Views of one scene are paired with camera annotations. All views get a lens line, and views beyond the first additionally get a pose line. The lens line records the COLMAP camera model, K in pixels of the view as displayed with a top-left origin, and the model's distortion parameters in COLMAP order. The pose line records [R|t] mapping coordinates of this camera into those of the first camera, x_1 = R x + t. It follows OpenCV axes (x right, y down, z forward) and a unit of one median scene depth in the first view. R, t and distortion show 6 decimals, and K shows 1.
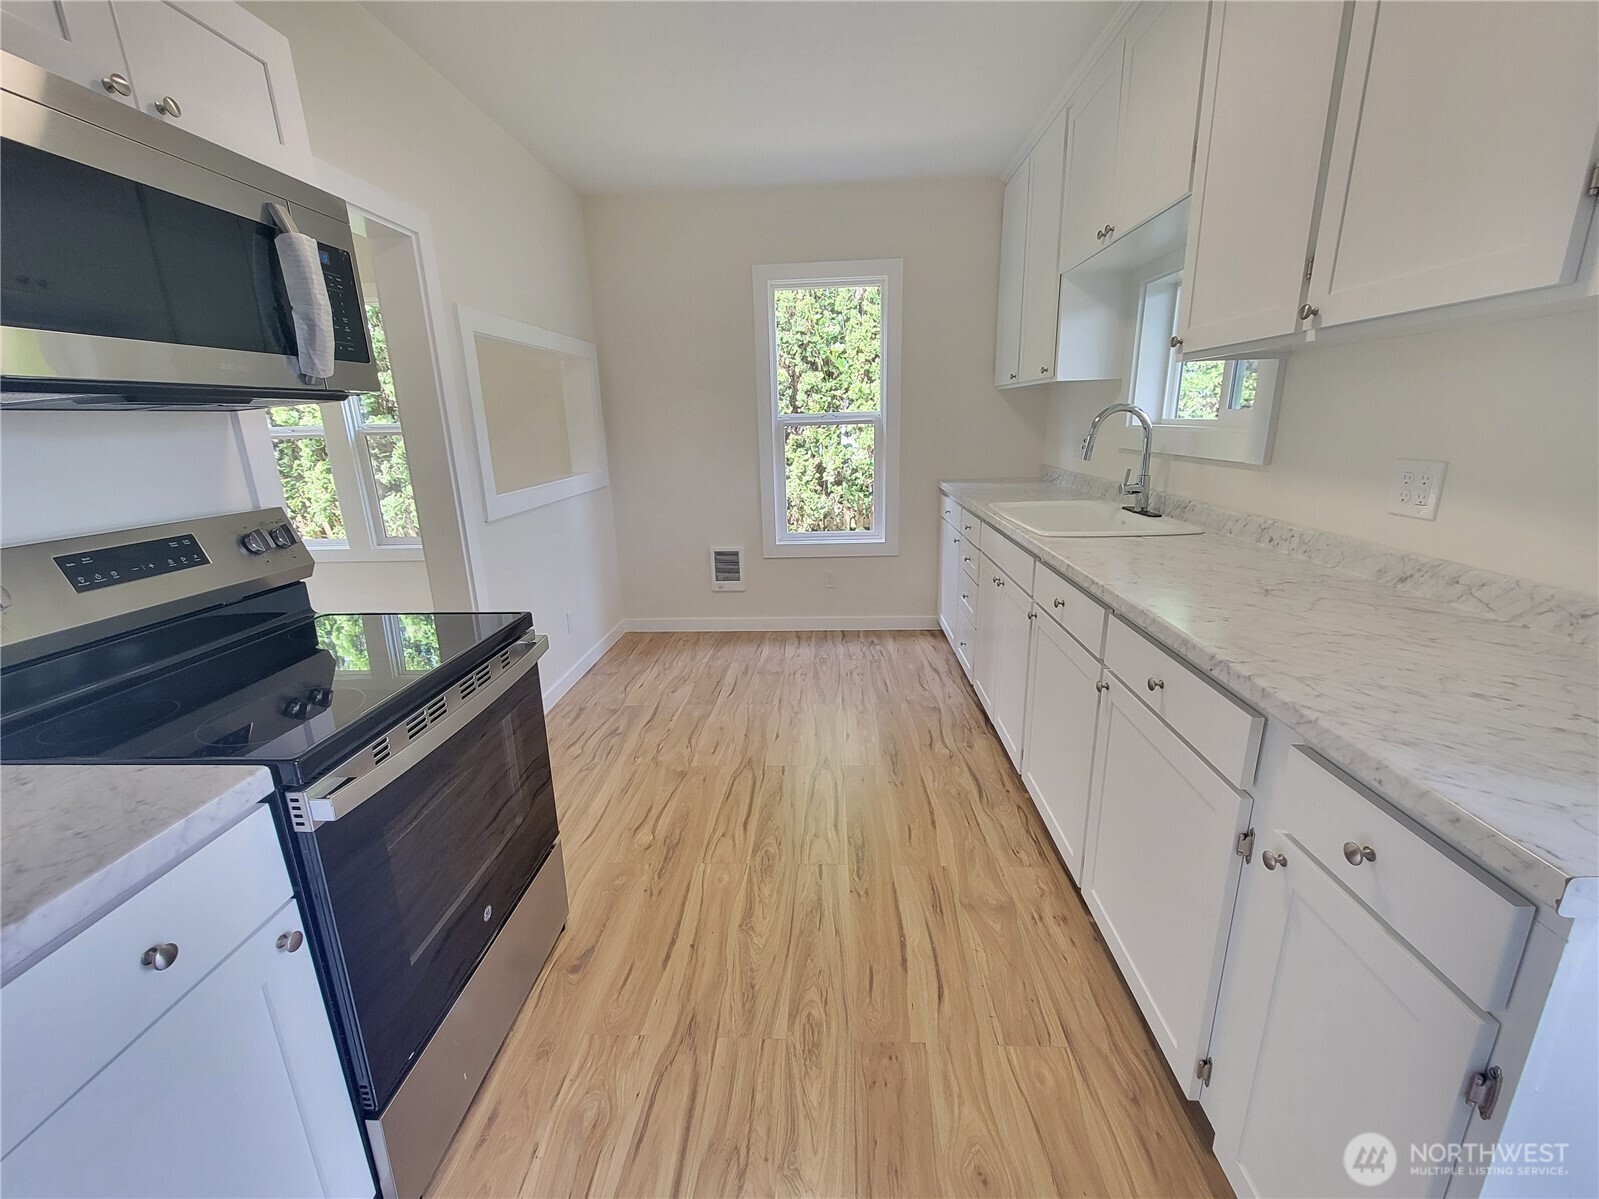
lens RADIAL K [[662.5, 0, 805.2], [0, 662.5, 598.1], [0, 0, 1]] dist [0.000400, -0.000128]
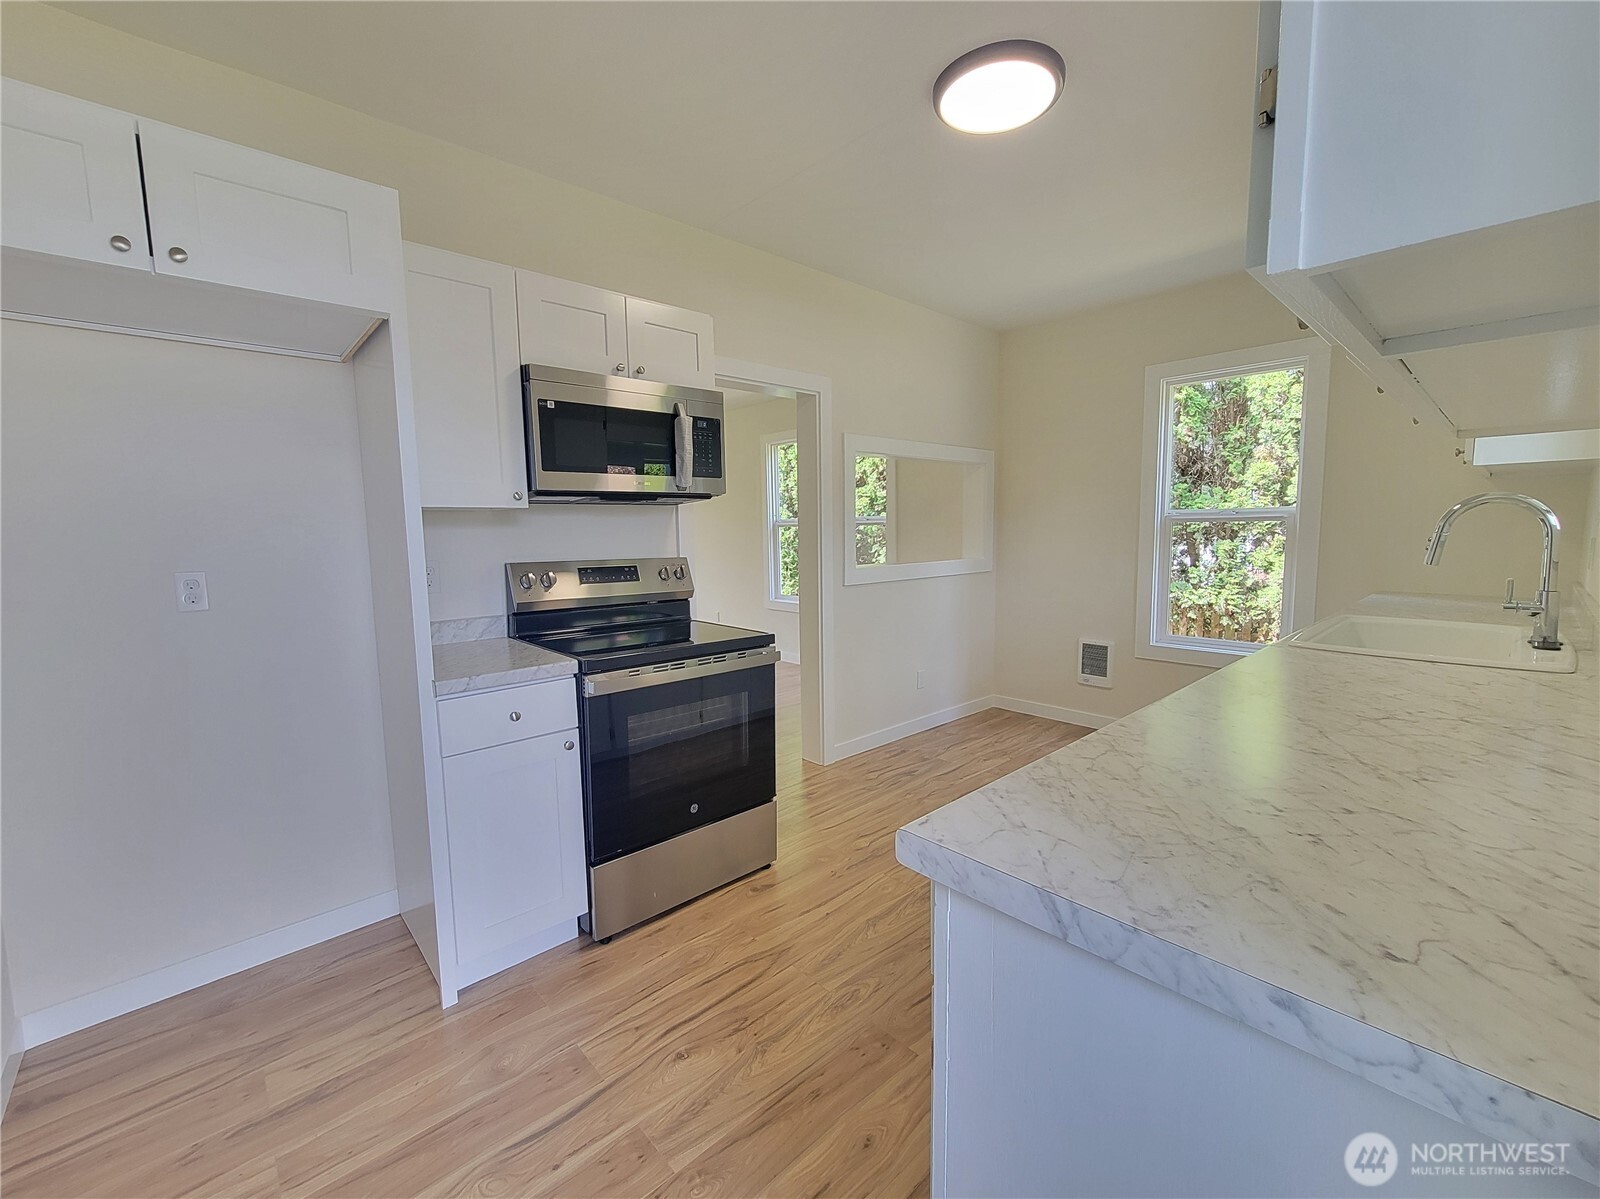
lens RADIAL K [[673.9, 0, 795.5], [0, 673.9, 597.3], [0, 0, 1]] dist [-0.001729, -0.000635]
pose [[0.706821, 0.090352, -0.701599, 0.628086], [-0.192374, 0.978981, -0.067732, 0.031275], [0.680732, 0.182844, 0.709346, -0.064385]]
